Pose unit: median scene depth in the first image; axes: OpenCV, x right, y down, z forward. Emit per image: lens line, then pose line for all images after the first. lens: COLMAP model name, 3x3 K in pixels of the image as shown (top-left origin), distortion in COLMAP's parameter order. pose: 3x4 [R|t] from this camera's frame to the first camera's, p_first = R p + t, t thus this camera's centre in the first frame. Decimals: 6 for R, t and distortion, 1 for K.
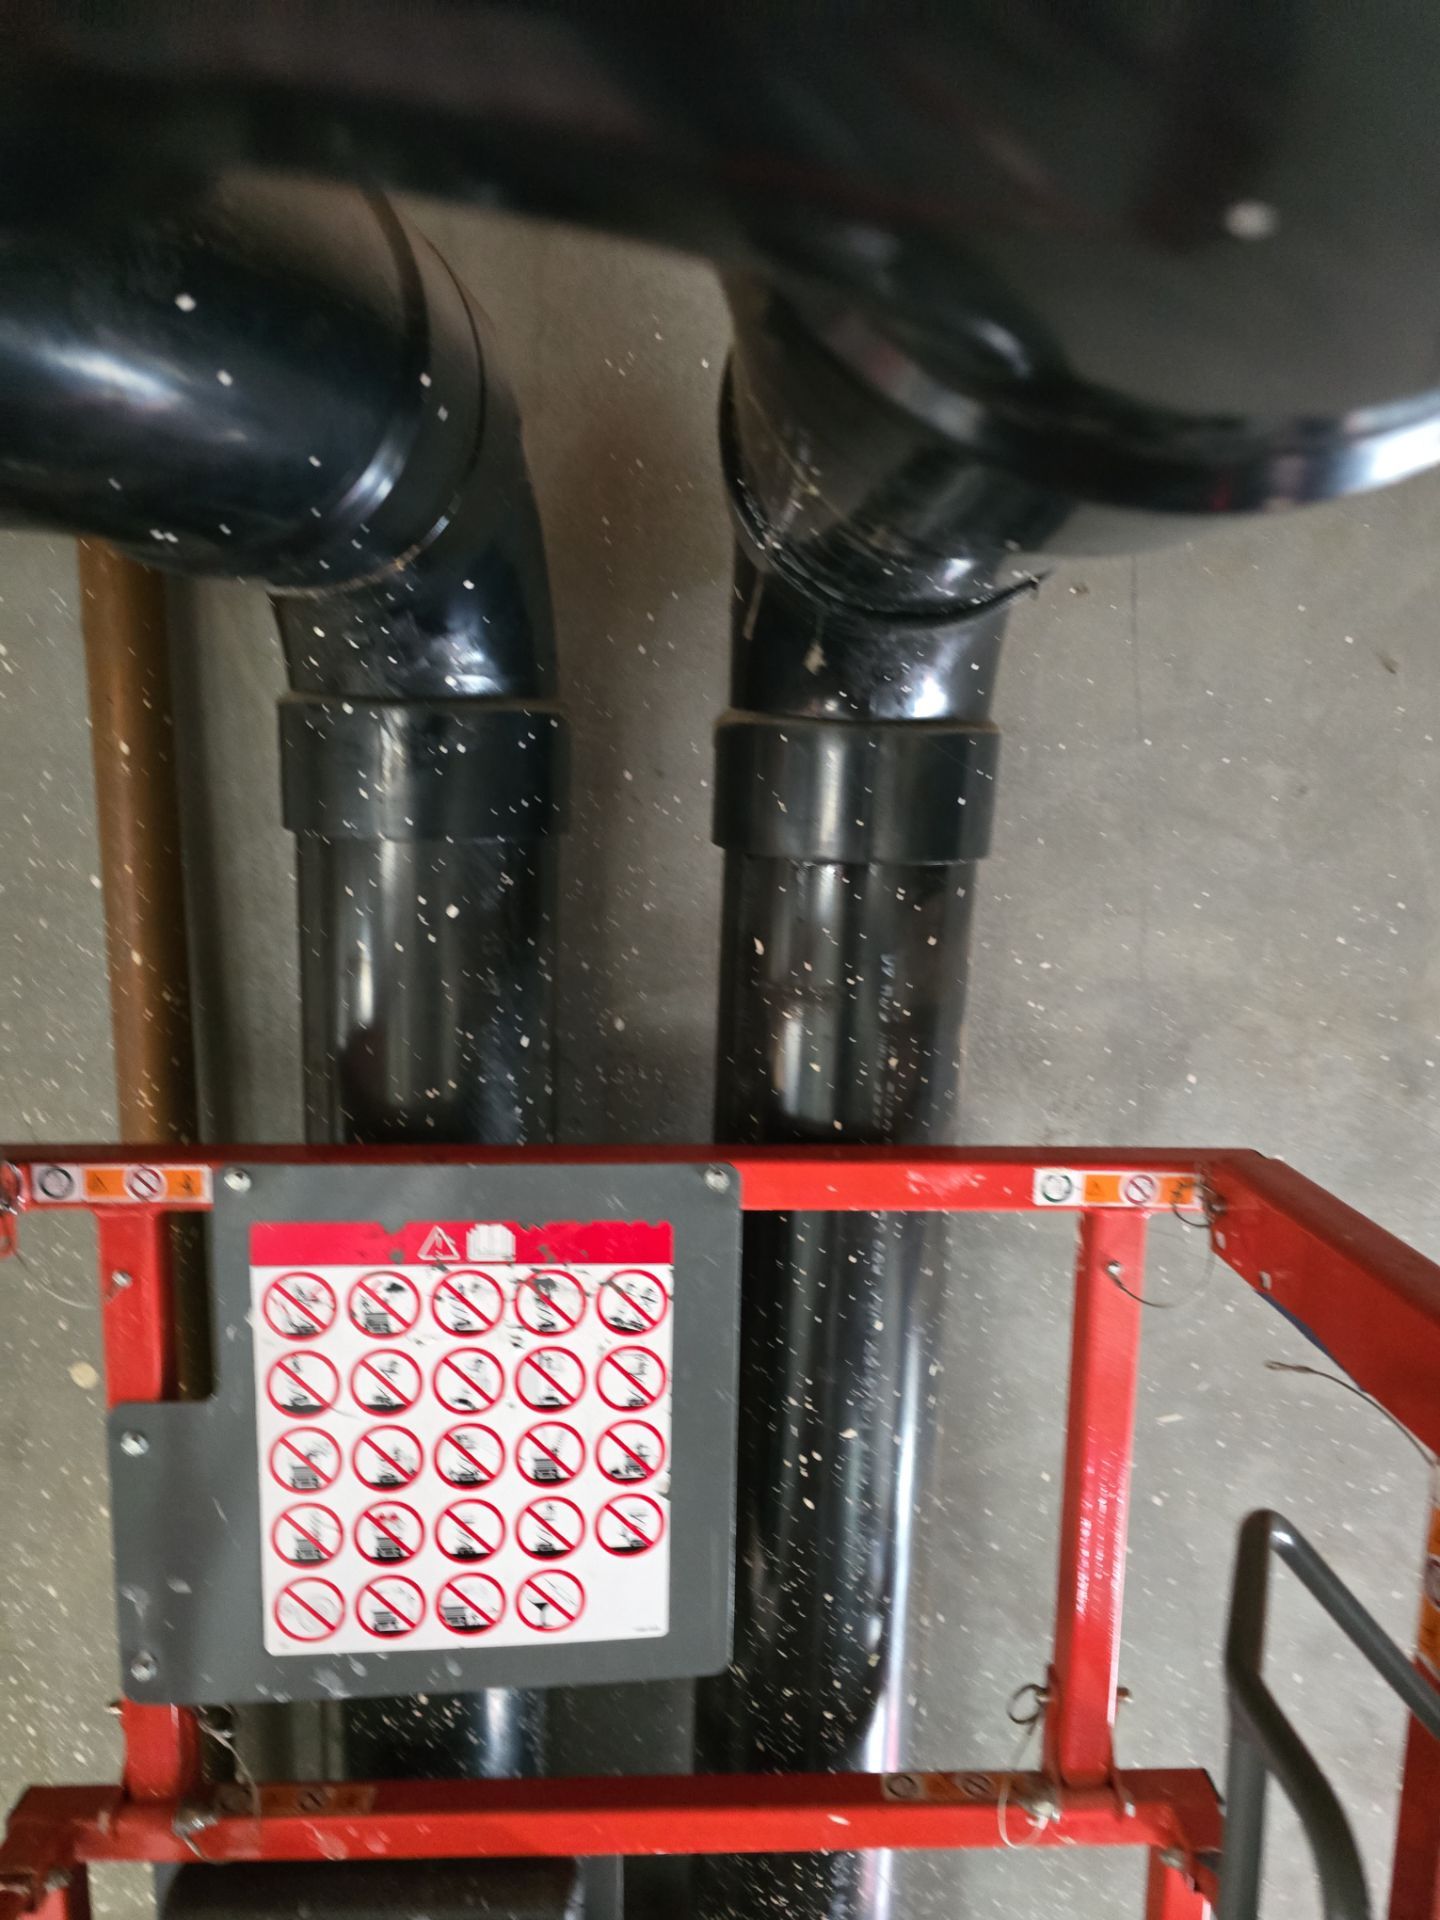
lens RADIAL K [[1313.2, 0, 720.0], [0, 1313.2, 960.0], [0, 0, 1]] dist [0.047428, -0.042749]
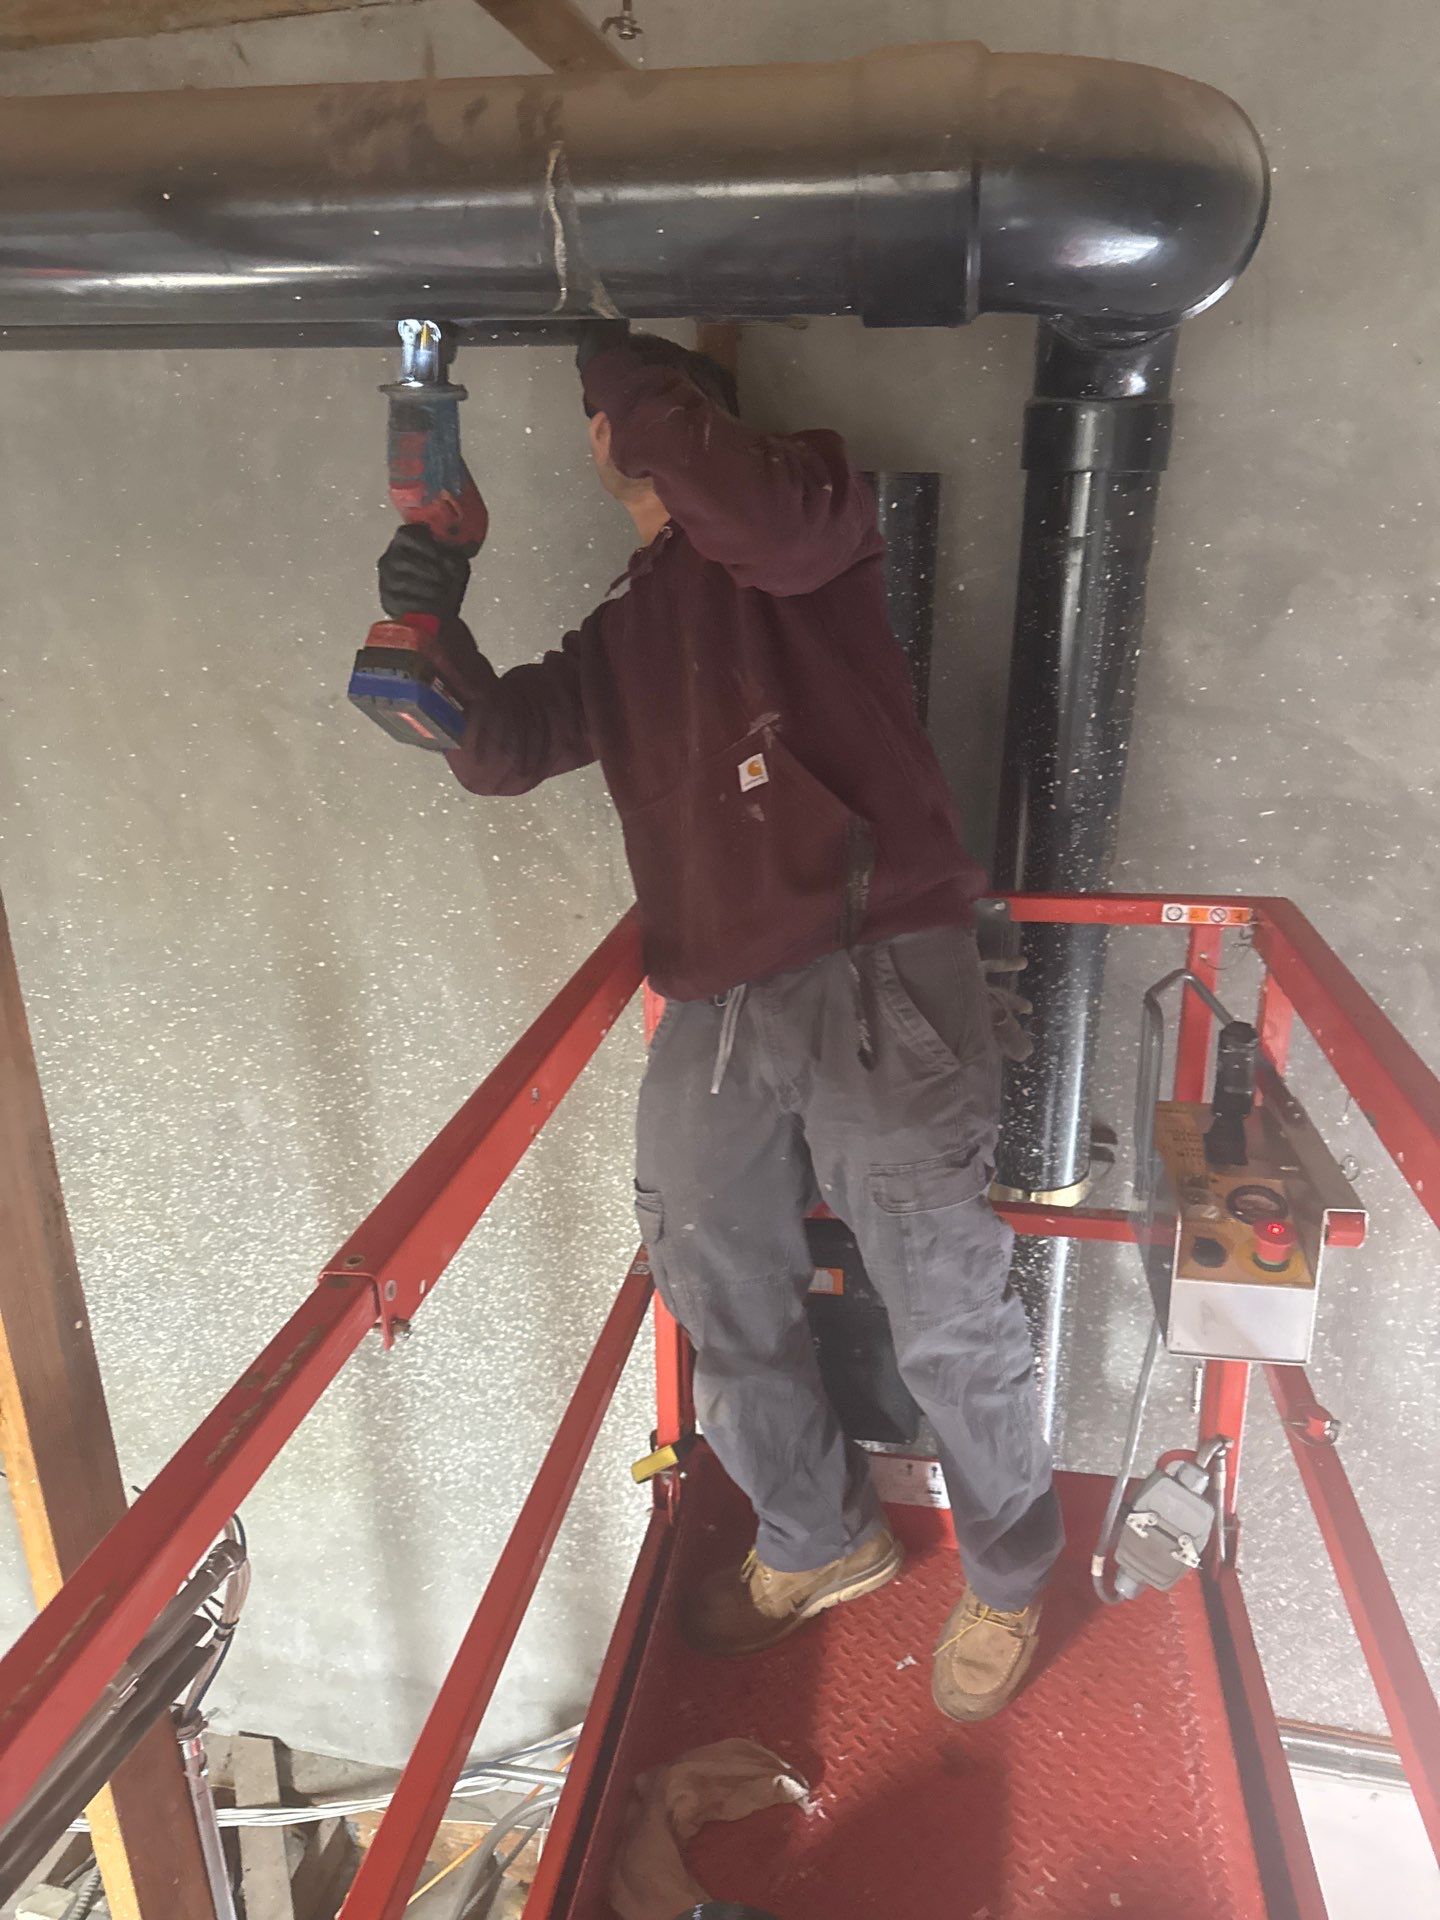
lens RADIAL K [[1352.3, 0, 726.9], [0, 1352.3, 962.3], [0, 0, 1]] dist [0.016630, -0.020338]
pose [[0.980492, 0.035471, -0.193331, -0.020683], [-0.002041, 0.985366, 0.170438, 0.309099], [0.196547, -0.166719, 0.966216, -1.244002]]
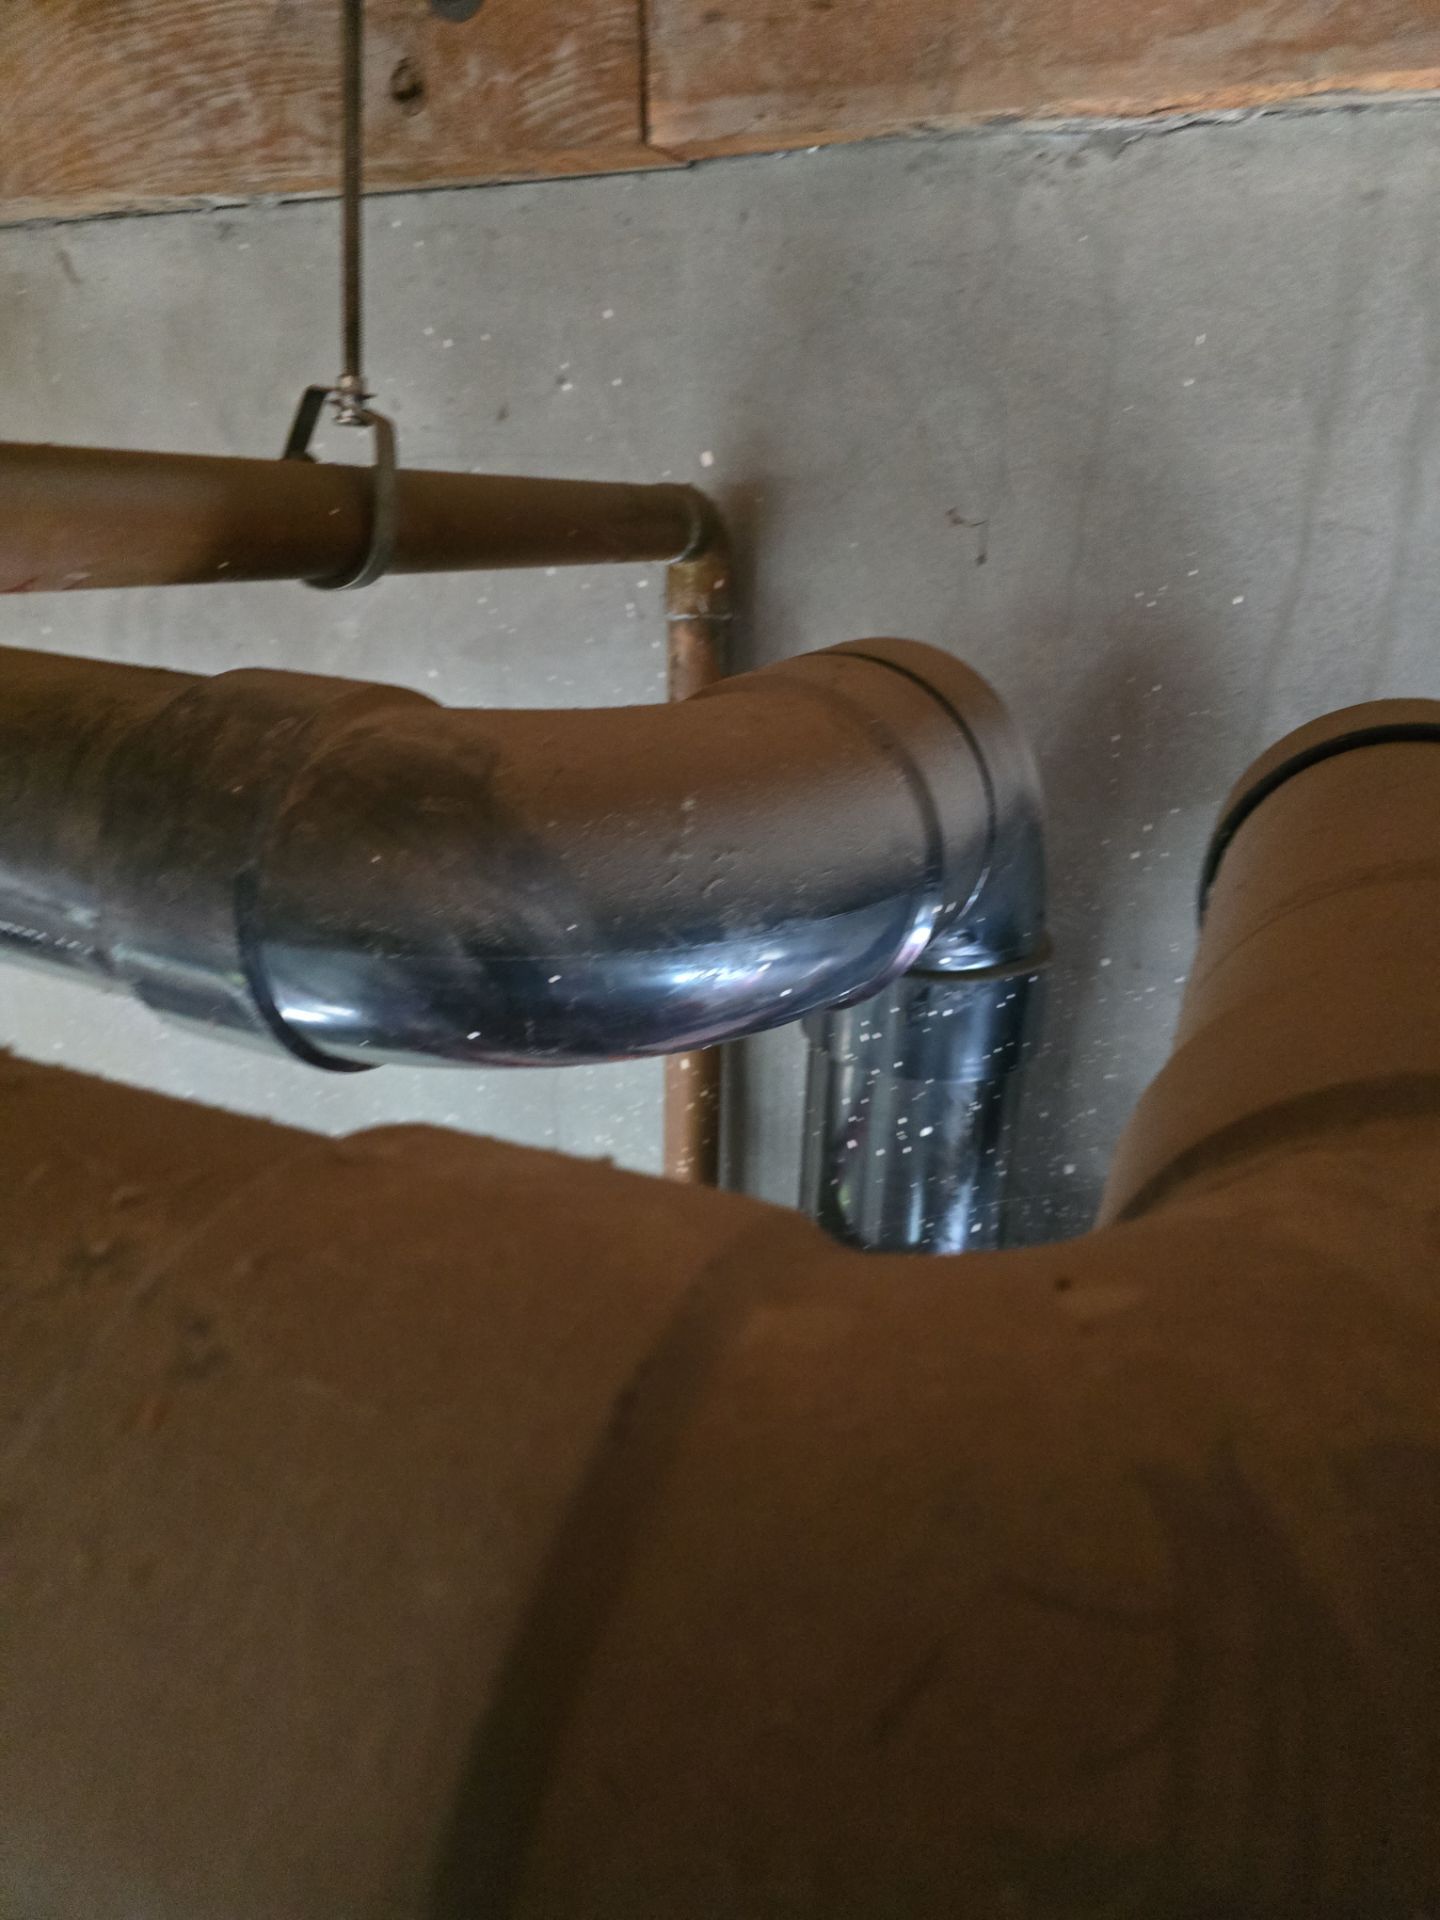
lens RADIAL K [[1308.2, 0, 718.5], [0, 1308.2, 961.8], [0, 0, 1]] dist [0.046441, -0.041867]
pose [[0.924324, 0.140678, -0.354732, 0.022502], [-0.075783, 0.978724, 0.190671, -0.396293], [0.374008, -0.149359, 0.915320, -0.137072]]
